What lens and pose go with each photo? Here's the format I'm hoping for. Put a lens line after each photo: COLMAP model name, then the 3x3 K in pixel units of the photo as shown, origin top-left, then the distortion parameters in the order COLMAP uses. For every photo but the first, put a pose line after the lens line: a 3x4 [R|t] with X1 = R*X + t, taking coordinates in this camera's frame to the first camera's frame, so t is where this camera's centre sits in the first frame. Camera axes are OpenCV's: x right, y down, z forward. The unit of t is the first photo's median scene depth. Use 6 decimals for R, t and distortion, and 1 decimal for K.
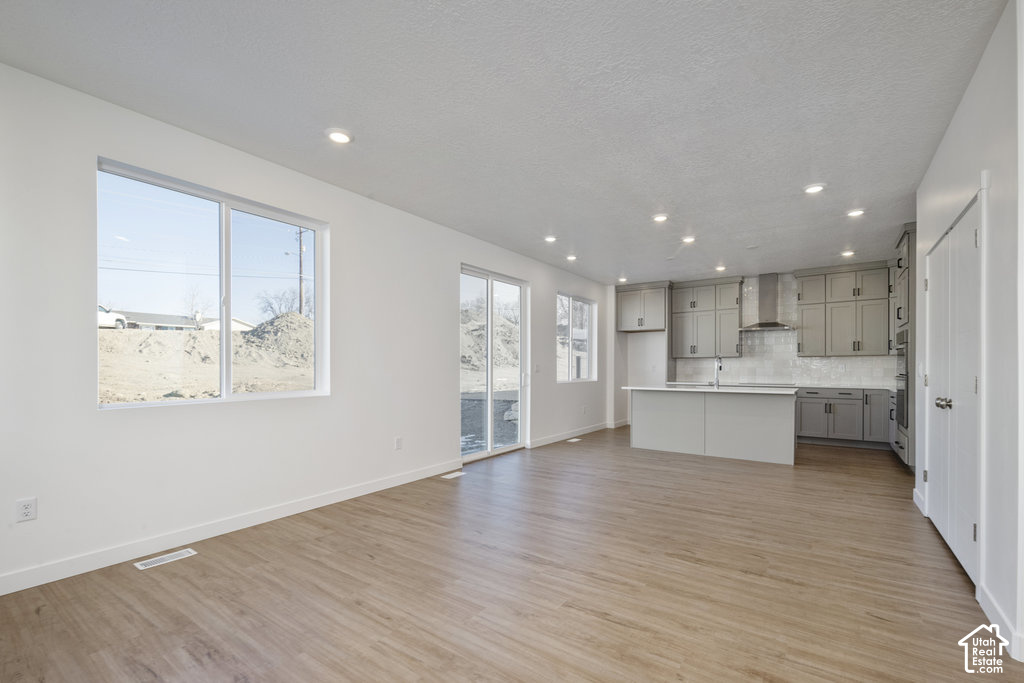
lens RADIAL K [[448.3, 0, 519.0], [0, 448.3, 368.2], [0, 0, 1]] dist [0.003104, 0.000181]
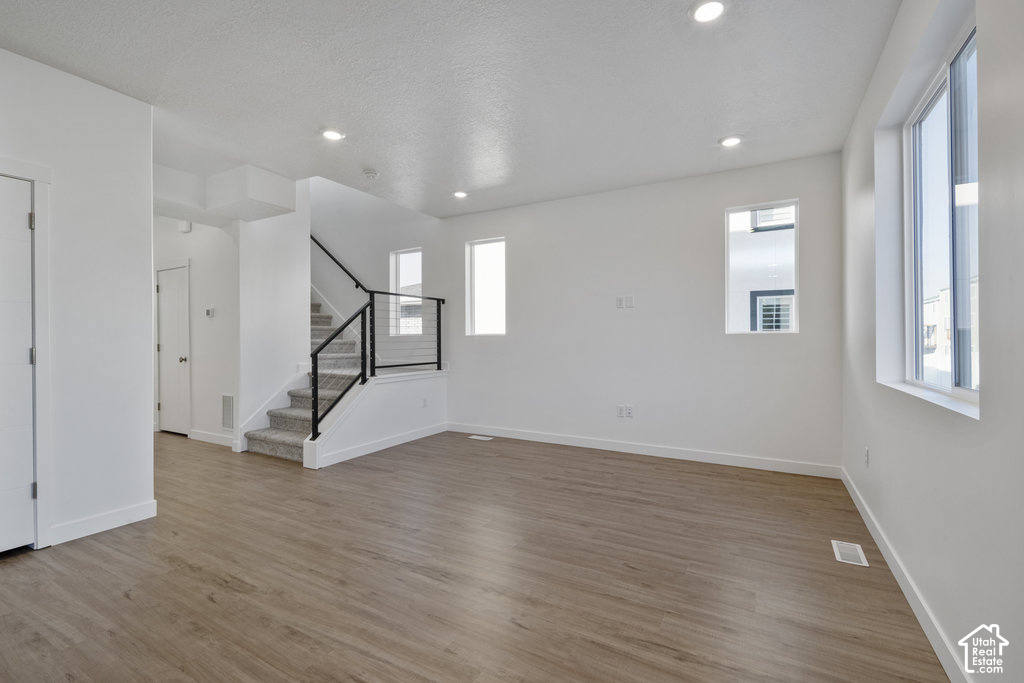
lens RADIAL K [[448.3, 0, 514.6], [0, 448.3, 338.0], [0, 0, 1]] dist [0.003104, 0.000181]
pose [[-0.995038, -0.000101, -0.099497, -0.021928], [-0.000182, 1.000000, 0.000811, -0.004221], [0.099497, 0.000825, -0.995038, 1.321977]]
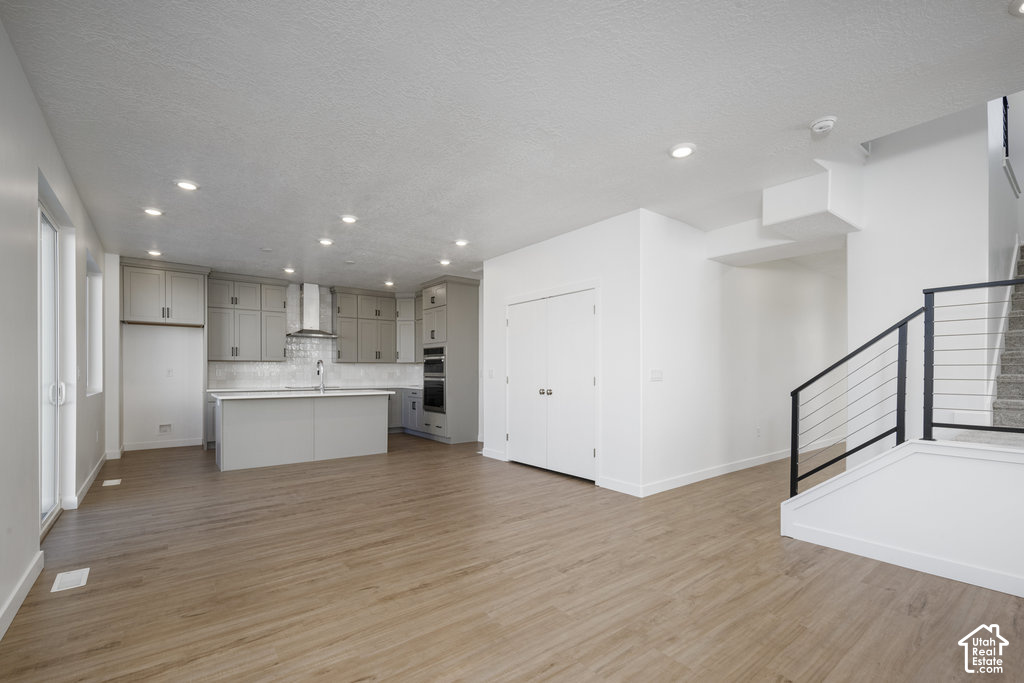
lens RADIAL K [[448.3, 0, 513.4], [0, 448.3, 378.4], [0, 0, 1]] dist [0.003104, 0.000181]
pose [[0.291346, -0.013737, 0.956519, -0.625211], [0.000263, 0.999898, 0.014280, -0.002700], [-0.956618, -0.003909, 0.291320, 0.455319]]
